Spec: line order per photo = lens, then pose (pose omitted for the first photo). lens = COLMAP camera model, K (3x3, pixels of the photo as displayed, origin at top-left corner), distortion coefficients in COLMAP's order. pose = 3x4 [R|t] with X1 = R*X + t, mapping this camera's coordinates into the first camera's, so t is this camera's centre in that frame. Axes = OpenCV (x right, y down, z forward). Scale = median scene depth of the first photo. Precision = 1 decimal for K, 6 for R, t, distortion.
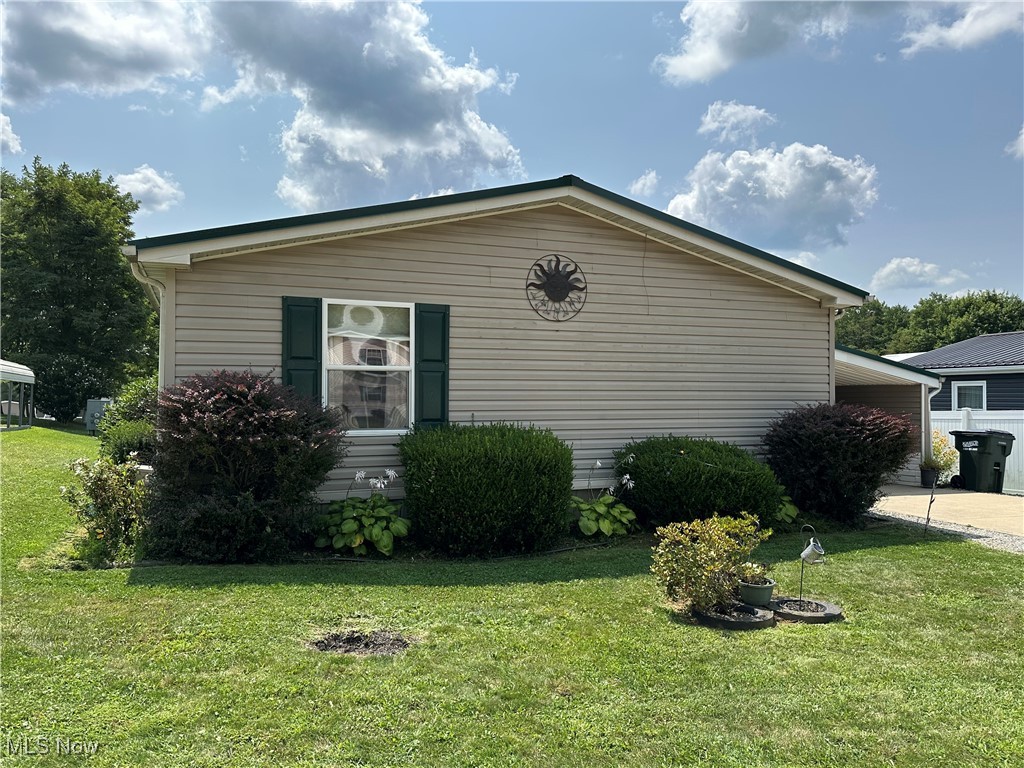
lens RADIAL K [[779.9, 0, 525.0], [0, 779.9, 383.1], [0, 0, 1]] dist [0.089732, -0.091254]
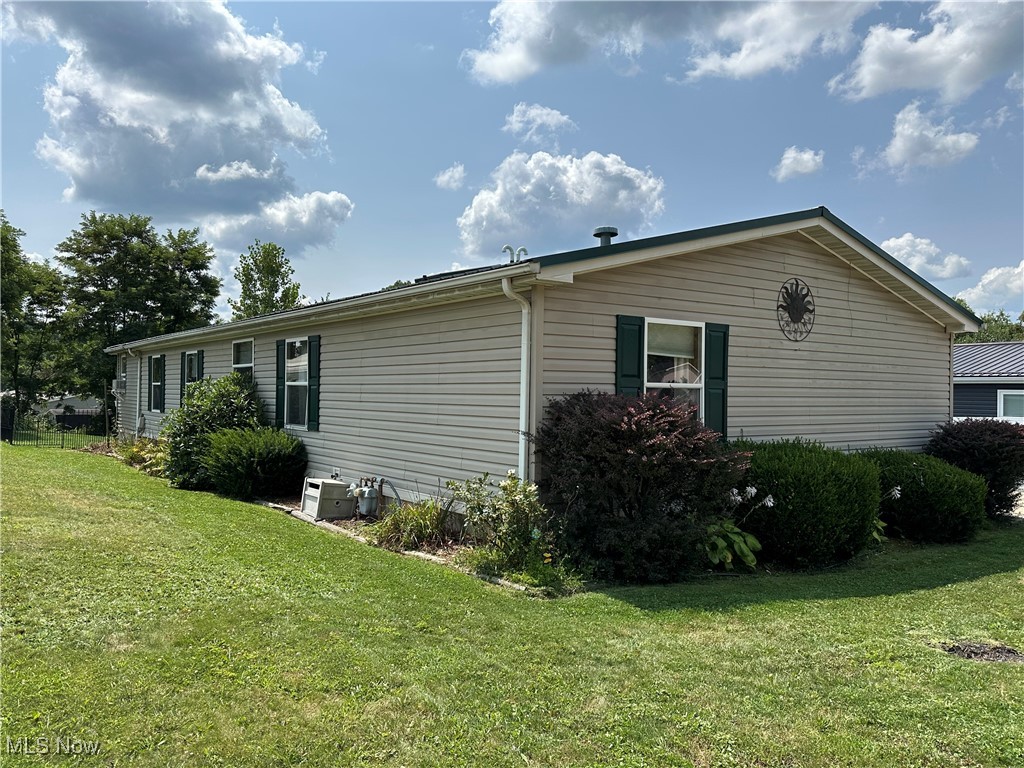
lens RADIAL K [[779.9, 0, 525.0], [0, 779.9, 383.1], [0, 0, 1]] dist [0.089732, -0.091254]
pose [[0.968230, 0.011885, 0.249778, -0.531482], [-0.014455, 0.999860, 0.008459, -0.023473], [-0.249643, -0.011801, 0.968266, 0.047511]]
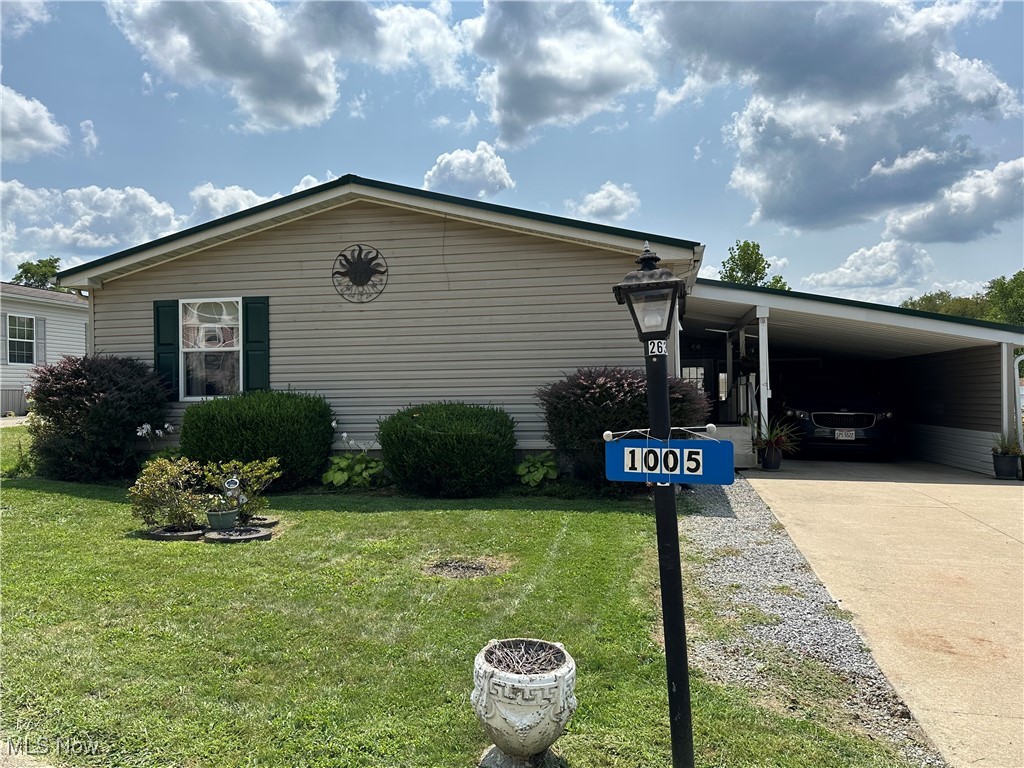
lens RADIAL K [[780.8, 0, 512.0], [0, 780.8, 384.0], [0, 0, 1]] dist [0.054526, -0.087471]
pose [[0.830712, -0.015084, -0.556498, 0.785741], [0.024424, 0.999658, 0.009363, 0.031571], [0.556166, -0.021370, 0.830796, 0.151522]]
